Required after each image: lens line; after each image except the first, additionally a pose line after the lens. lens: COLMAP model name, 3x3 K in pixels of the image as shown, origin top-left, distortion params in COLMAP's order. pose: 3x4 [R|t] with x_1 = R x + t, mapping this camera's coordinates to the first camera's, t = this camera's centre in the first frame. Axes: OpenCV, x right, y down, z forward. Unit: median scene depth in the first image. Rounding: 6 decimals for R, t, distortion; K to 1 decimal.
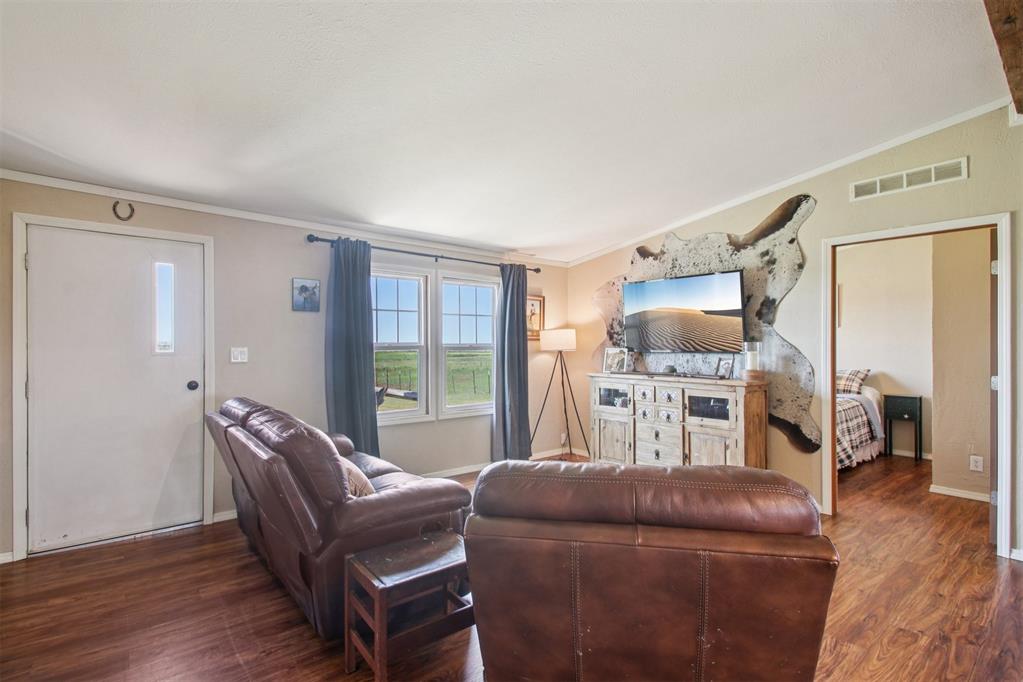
lens RADIAL K [[486.4, 0, 510.1], [0, 486.4, 332.9], [0, 0, 1]] dist [0.002937, -0.000566]
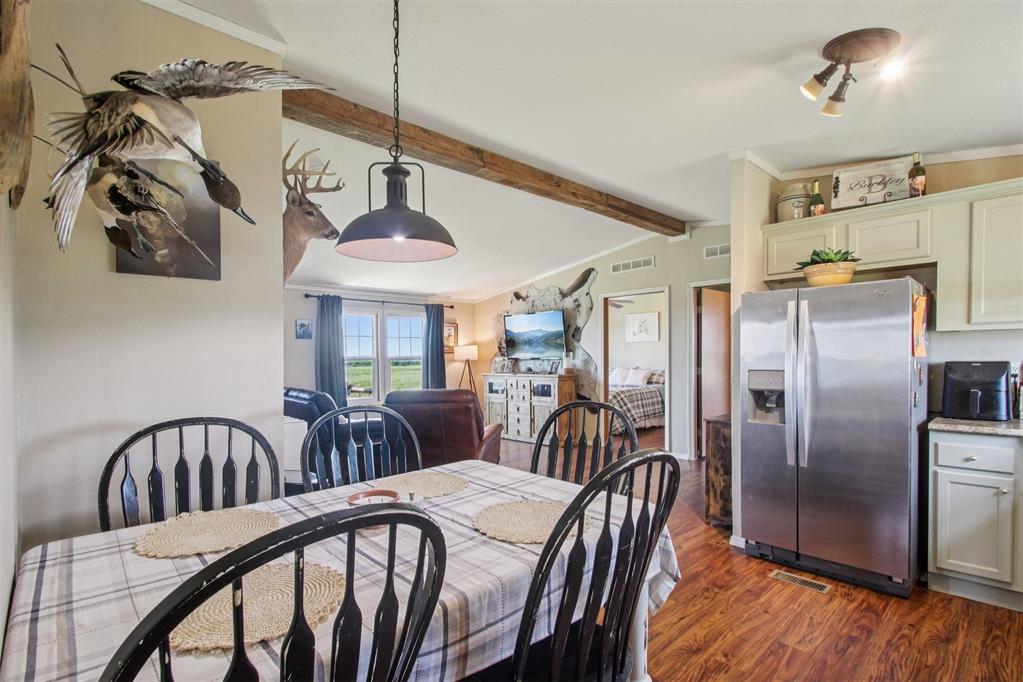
lens RADIAL K [[501.3, 0, 503.3], [0, 501.3, 338.4], [0, 0, 1]] dist [-0.000586, -0.001077]
pose [[0.998288, -0.015935, 0.056281, 0.154355], [0.016623, 0.999792, -0.011779, -0.011501], [-0.056081, 0.012694, 0.998345, -0.692807]]
